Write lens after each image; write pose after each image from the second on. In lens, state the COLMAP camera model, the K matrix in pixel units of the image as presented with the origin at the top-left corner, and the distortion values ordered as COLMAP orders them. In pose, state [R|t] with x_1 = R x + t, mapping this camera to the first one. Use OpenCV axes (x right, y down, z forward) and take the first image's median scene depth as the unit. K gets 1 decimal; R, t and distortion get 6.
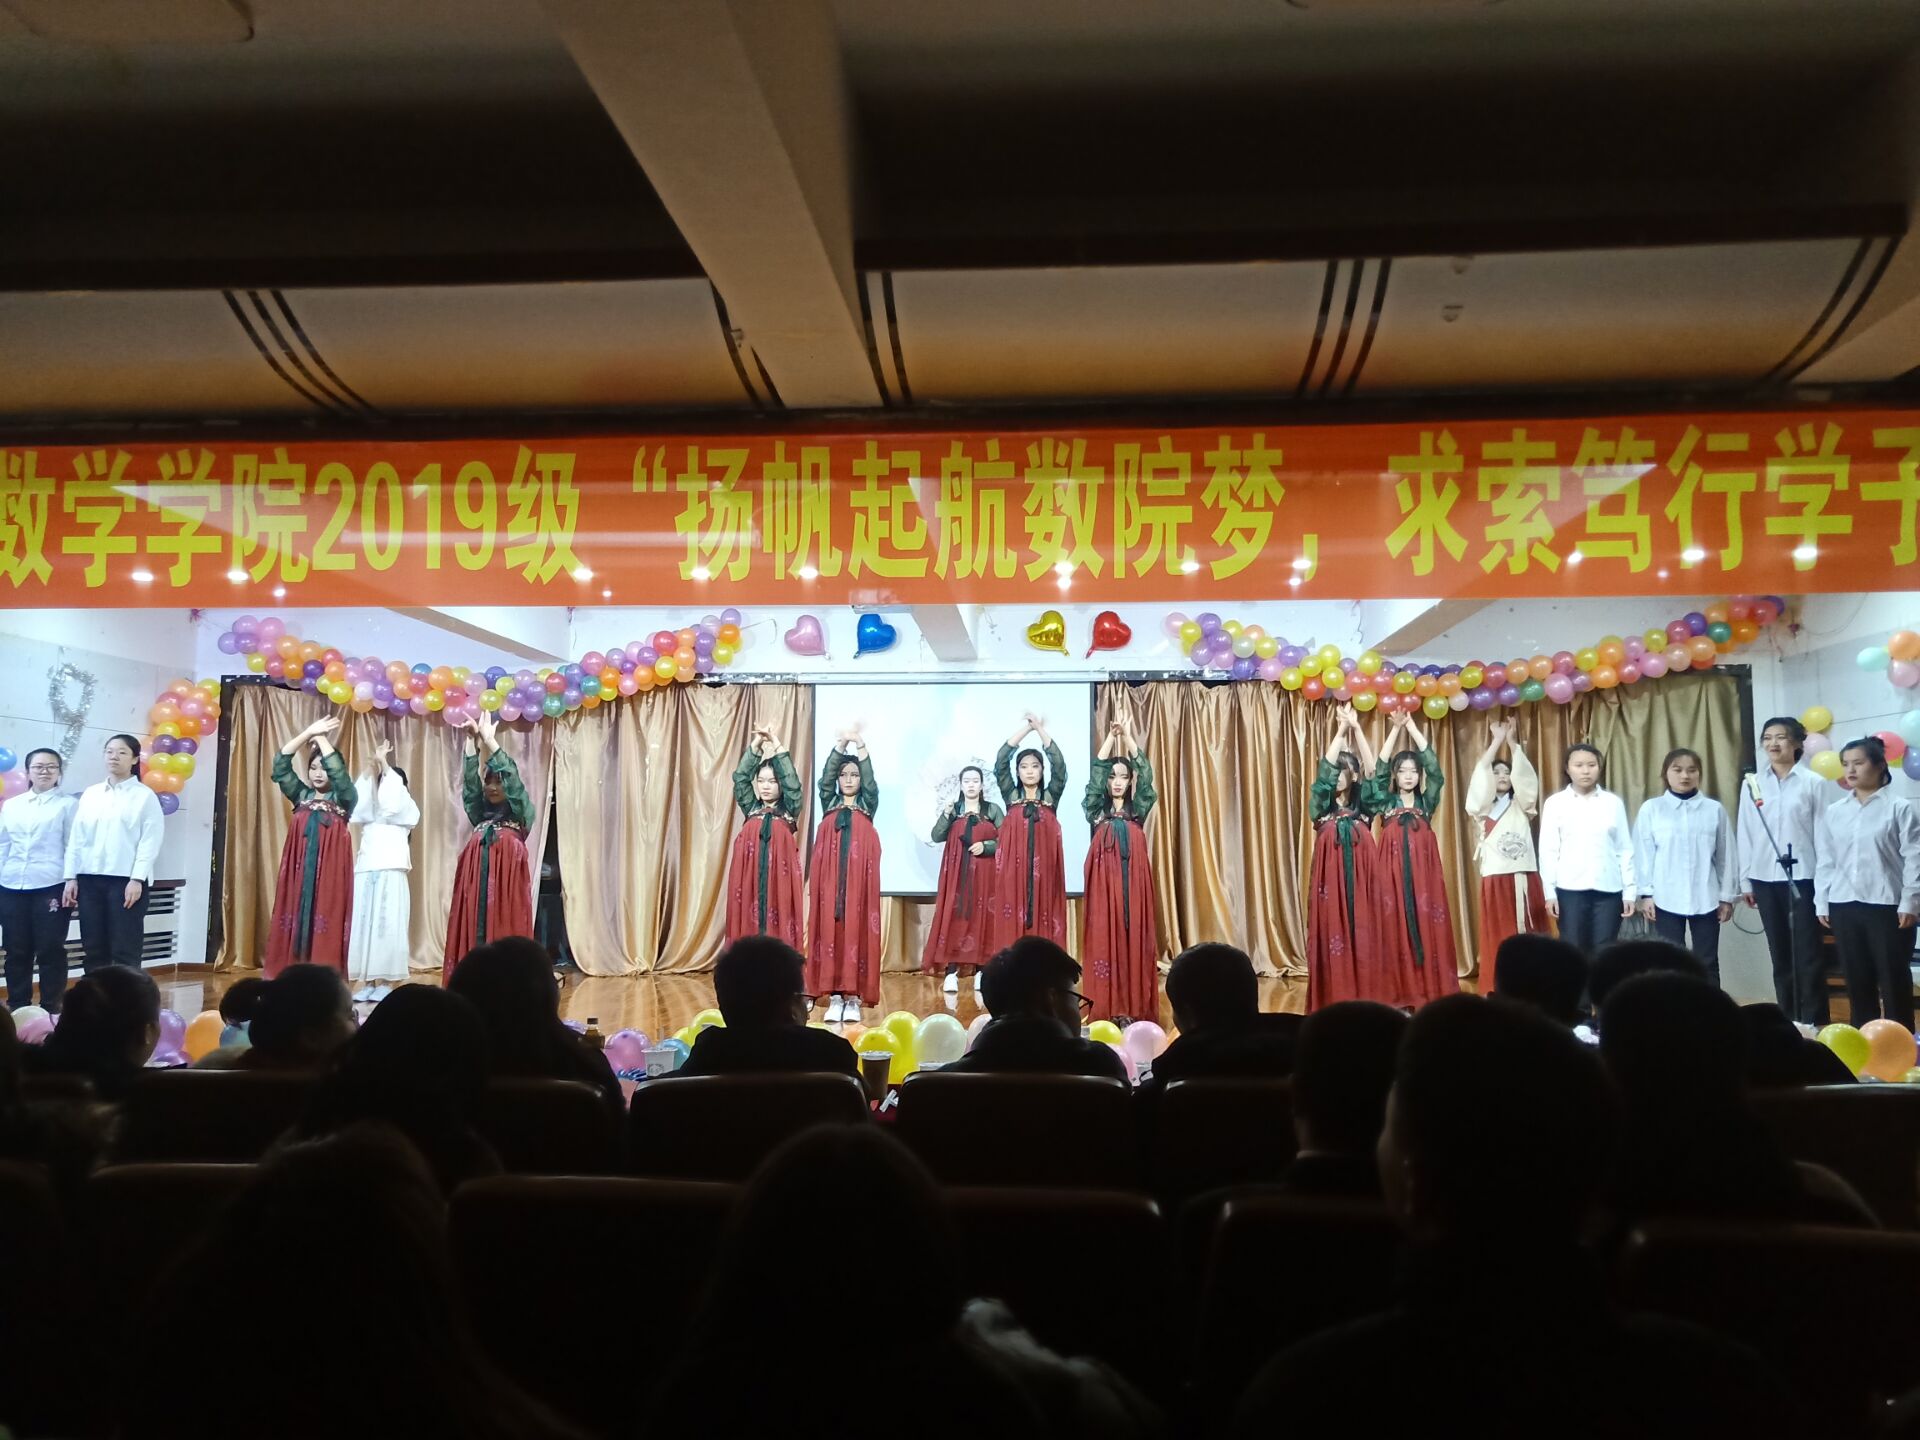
lens RADIAL K [[1449.3, 0, 964.2], [0, 1449.3, 725.8], [0, 0, 1]] dist [0.048808, -0.011968]
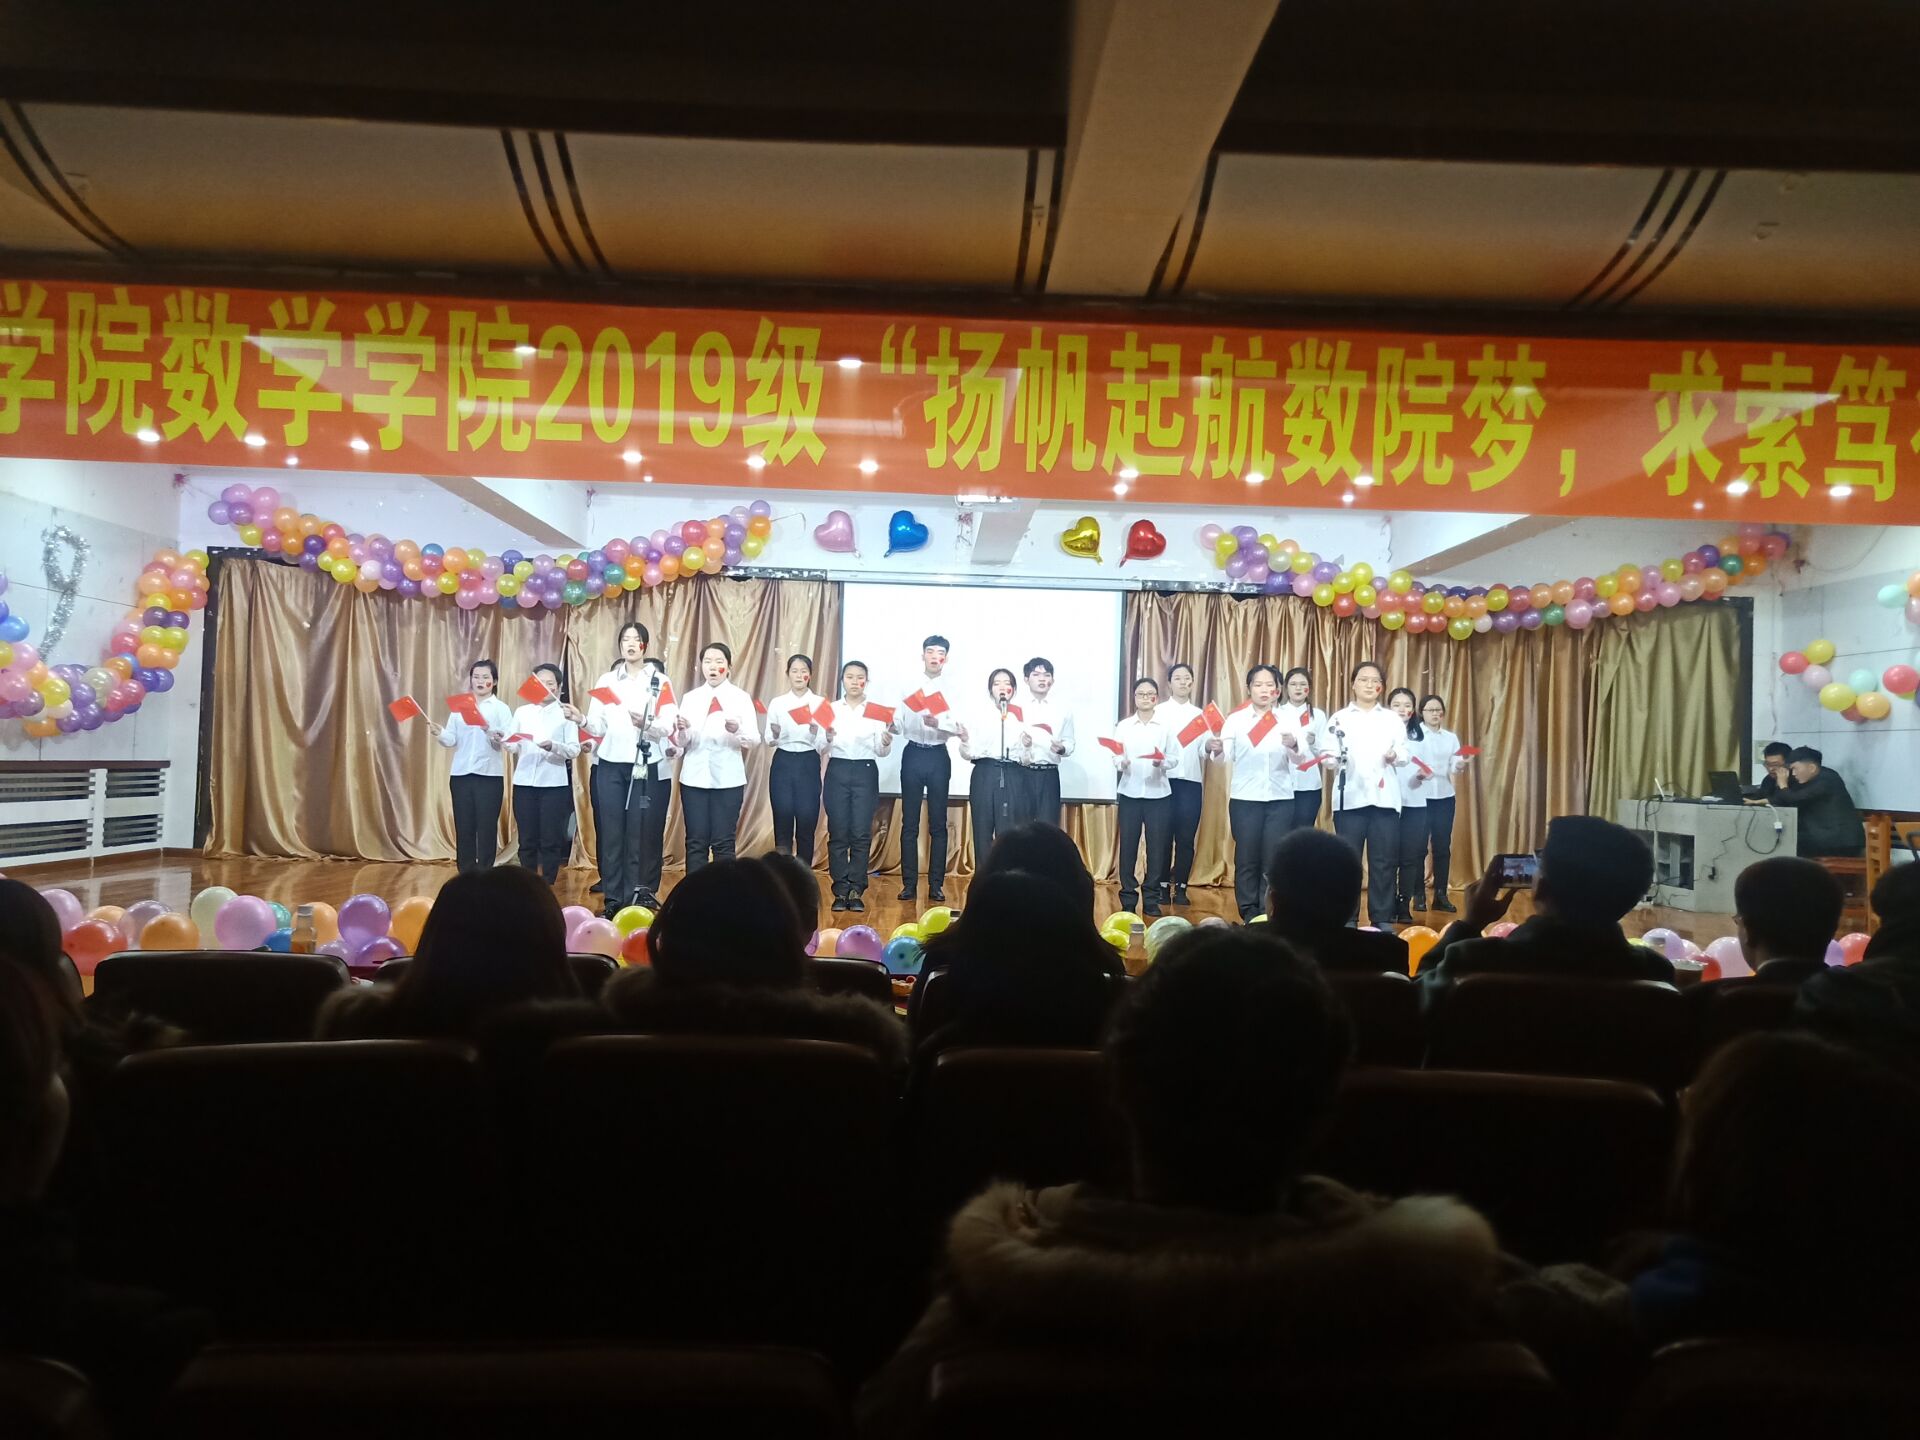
lens RADIAL K [[1450.6, 0, 964.0], [0, 1450.6, 726.4], [0, 0, 1]] dist [0.046920, -0.011183]
pose [[0.995180, 0.030243, 0.093281, -0.116269], [-0.036194, 0.997371, 0.062772, 0.004420], [-0.091137, -0.065845, 0.993659, 0.011357]]
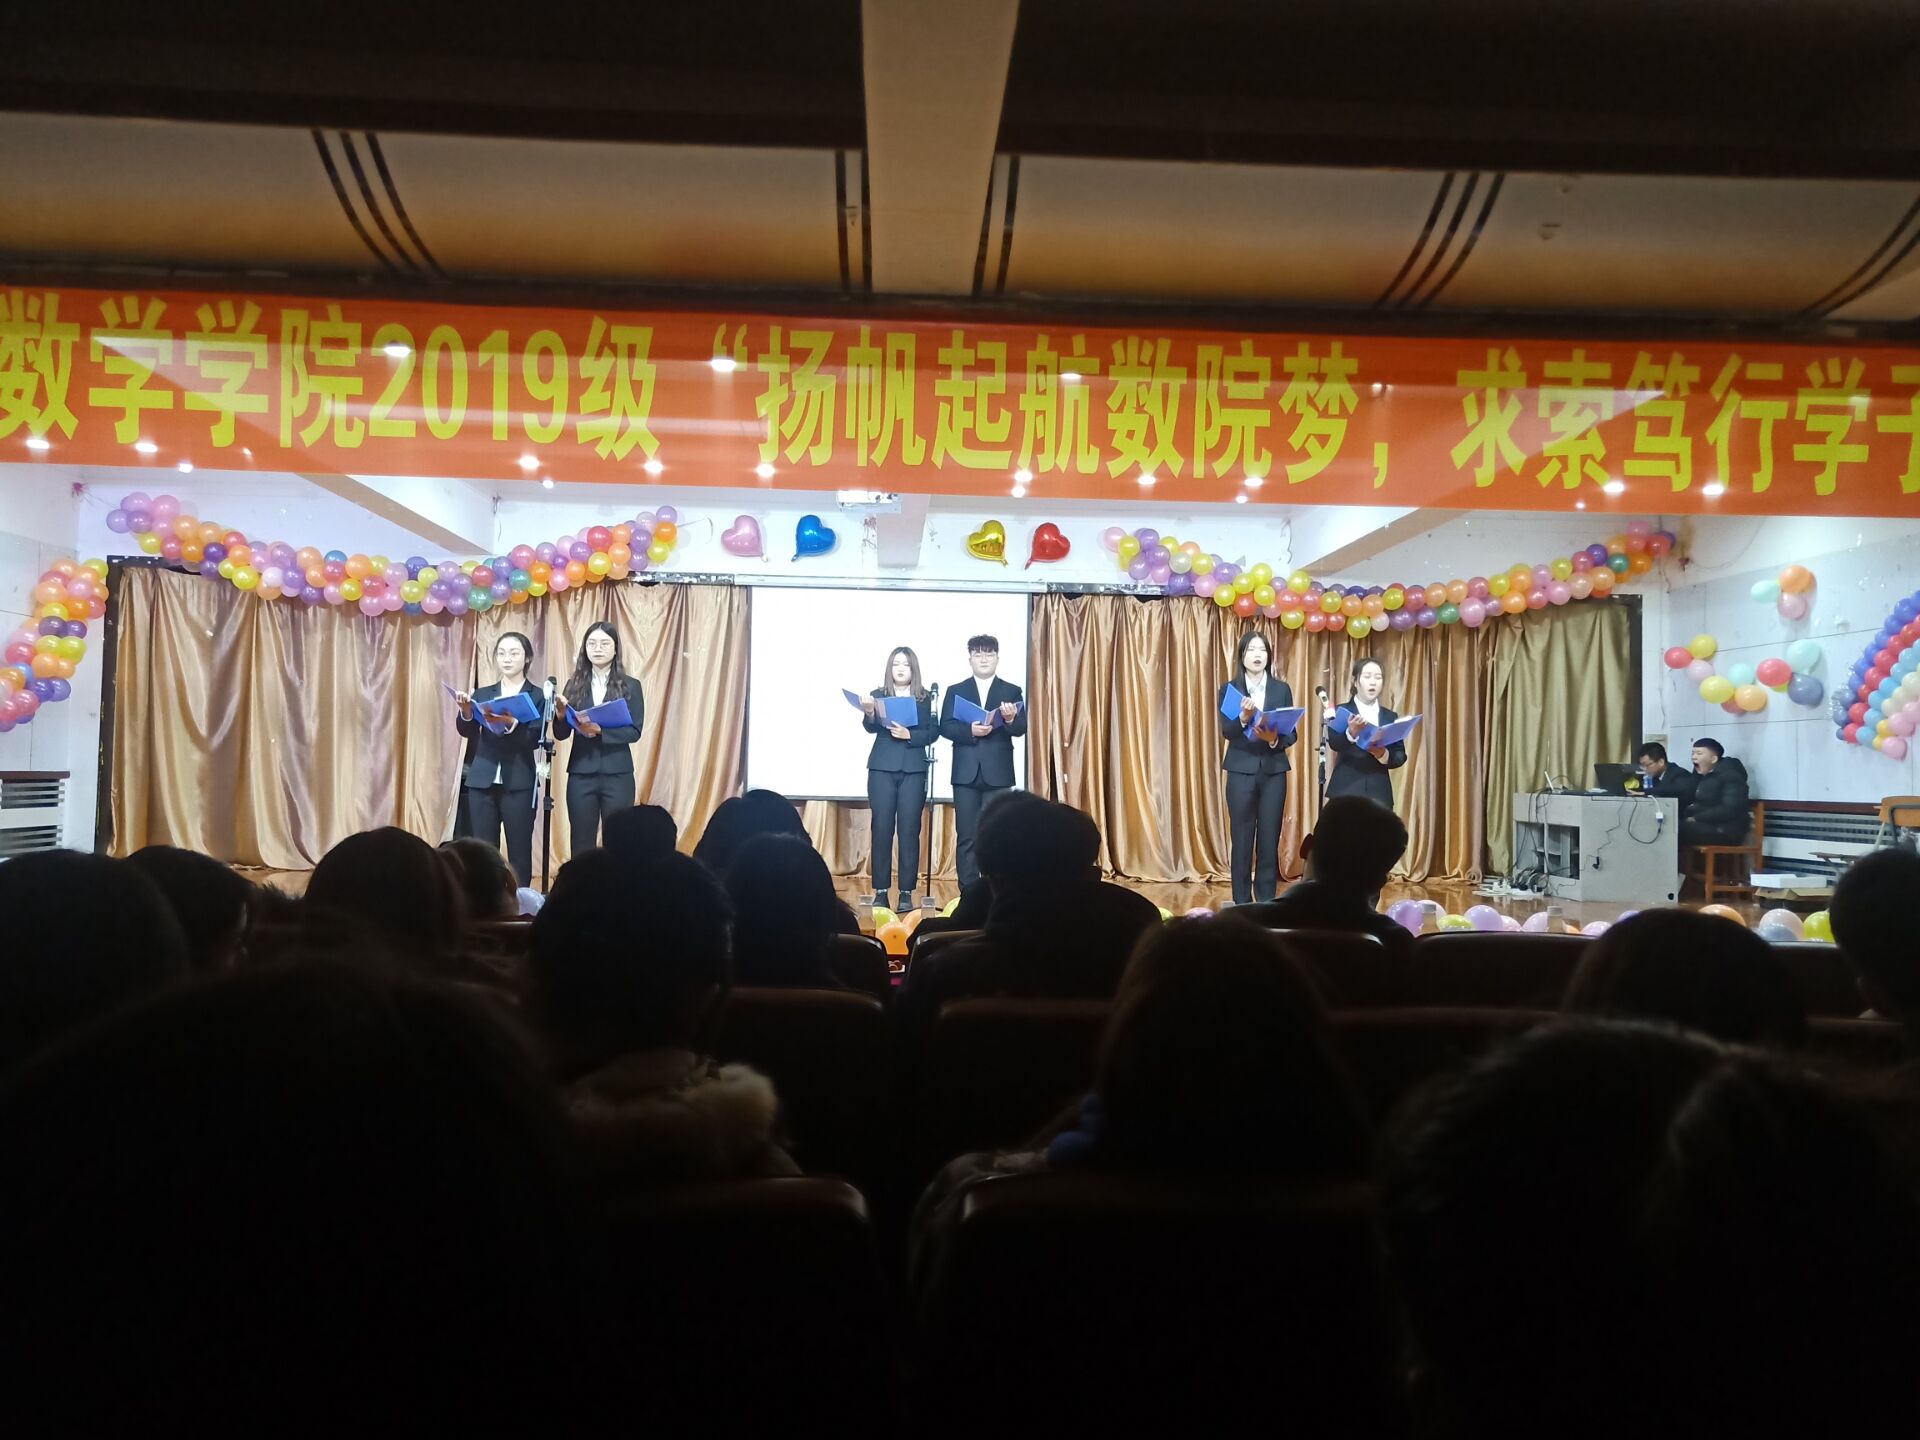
lens RADIAL K [[1450.6, 0, 964.0], [0, 1450.6, 726.4], [0, 0, 1]] dist [0.046920, -0.011183]
pose [[0.992850, 0.020737, 0.117554, -0.077311], [-0.027255, 0.998163, 0.054114, 0.009587], [-0.116216, -0.056931, 0.991591, -0.003297]]
